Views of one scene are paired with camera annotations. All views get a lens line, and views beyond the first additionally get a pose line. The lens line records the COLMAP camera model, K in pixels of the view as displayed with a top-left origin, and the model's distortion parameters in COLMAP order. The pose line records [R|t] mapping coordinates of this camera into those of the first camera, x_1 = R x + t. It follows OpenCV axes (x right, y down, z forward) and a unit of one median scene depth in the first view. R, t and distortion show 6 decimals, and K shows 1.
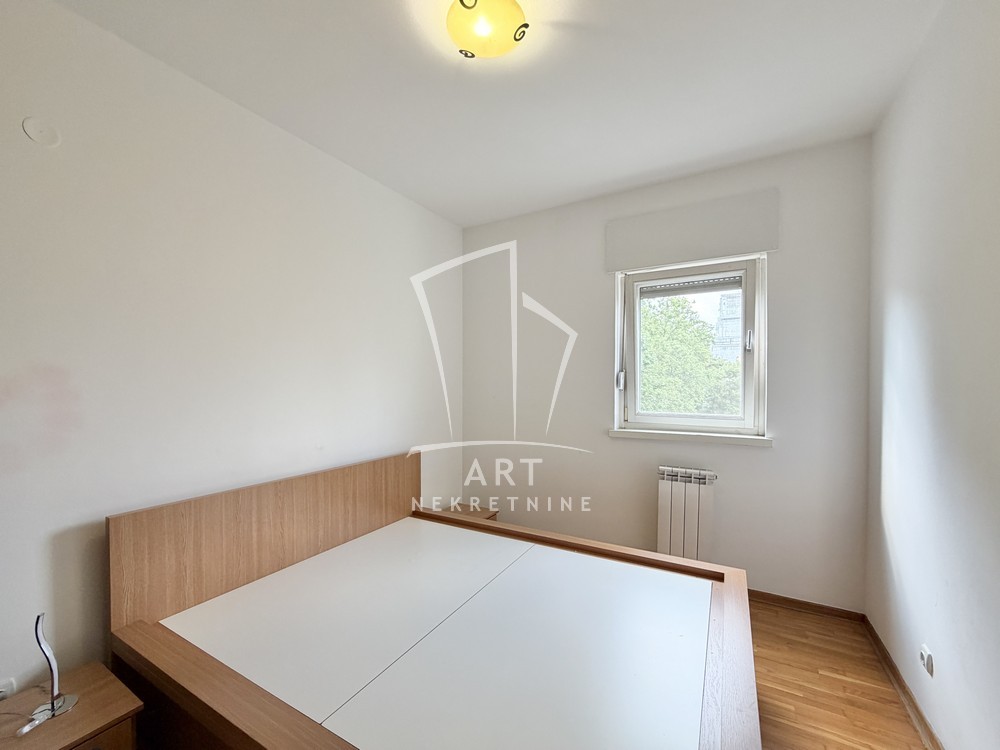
lens RADIAL K [[397.0, 0, 498.7], [0, 397.0, 373.9], [0, 0, 1]] dist [0.003442, -0.000558]
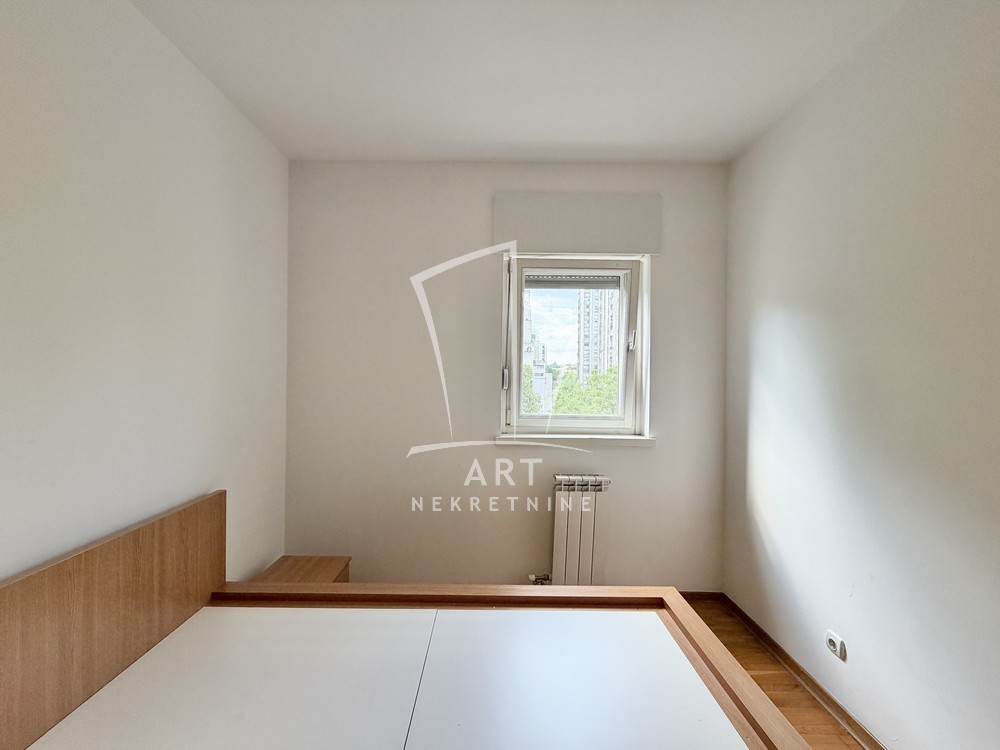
lens RADIAL K [[397.0, 0, 507.9], [0, 397.0, 376.2], [0, 0, 1]] dist [0.003442, -0.000558]
pose [[0.876462, 0.009957, 0.481367, -0.126988], [-0.020817, 0.999635, 0.017225, -0.006279], [-0.481020, -0.025118, 0.876350, 0.278282]]
